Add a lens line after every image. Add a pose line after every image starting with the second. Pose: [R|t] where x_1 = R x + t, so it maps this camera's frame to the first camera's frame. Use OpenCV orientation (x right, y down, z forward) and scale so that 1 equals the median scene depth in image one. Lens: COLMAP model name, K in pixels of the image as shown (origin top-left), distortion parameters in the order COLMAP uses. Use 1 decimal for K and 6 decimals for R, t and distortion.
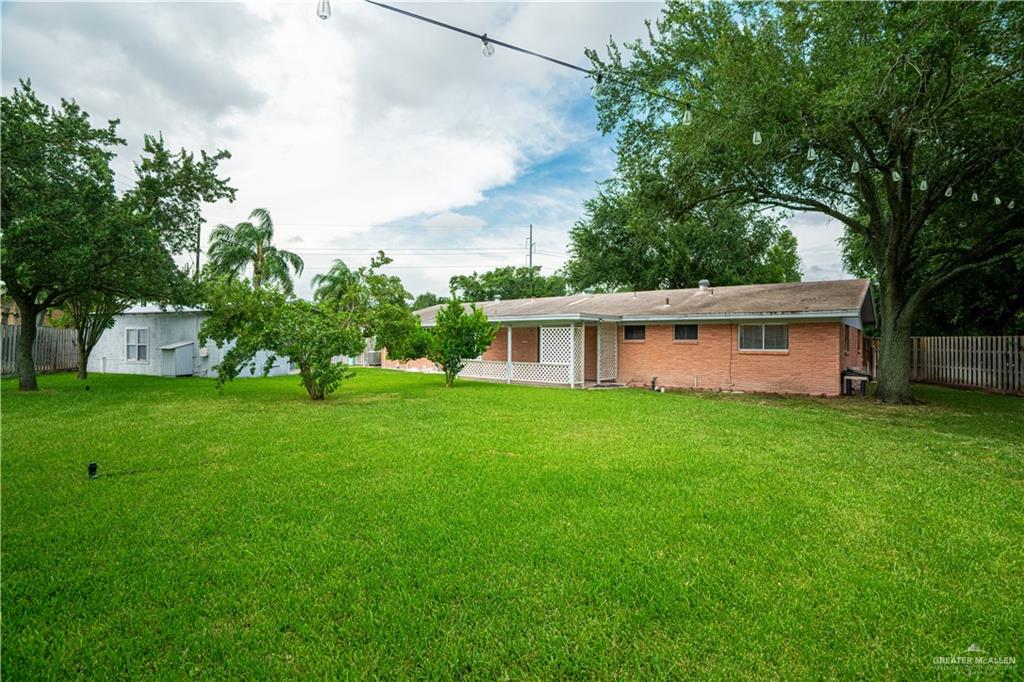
lens RADIAL K [[485.2, 0, 518.5], [0, 485.2, 337.3], [0, 0, 1]] dist [-0.004229, 0.000412]
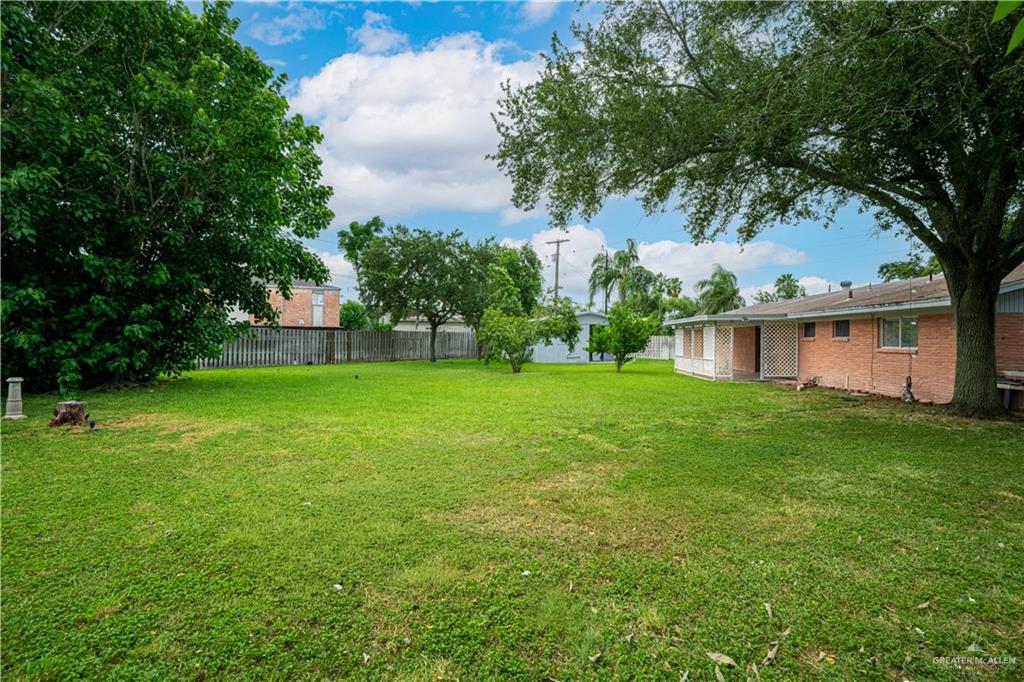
lens RADIAL K [[485.2, 0, 518.5], [0, 485.2, 337.3], [0, 0, 1]] dist [-0.004229, 0.000412]
pose [[0.624829, -0.005282, -0.780744, 0.639695], [0.002737, 0.999986, -0.004575, 0.008093], [0.780757, 0.000722, 0.624834, -0.046375]]
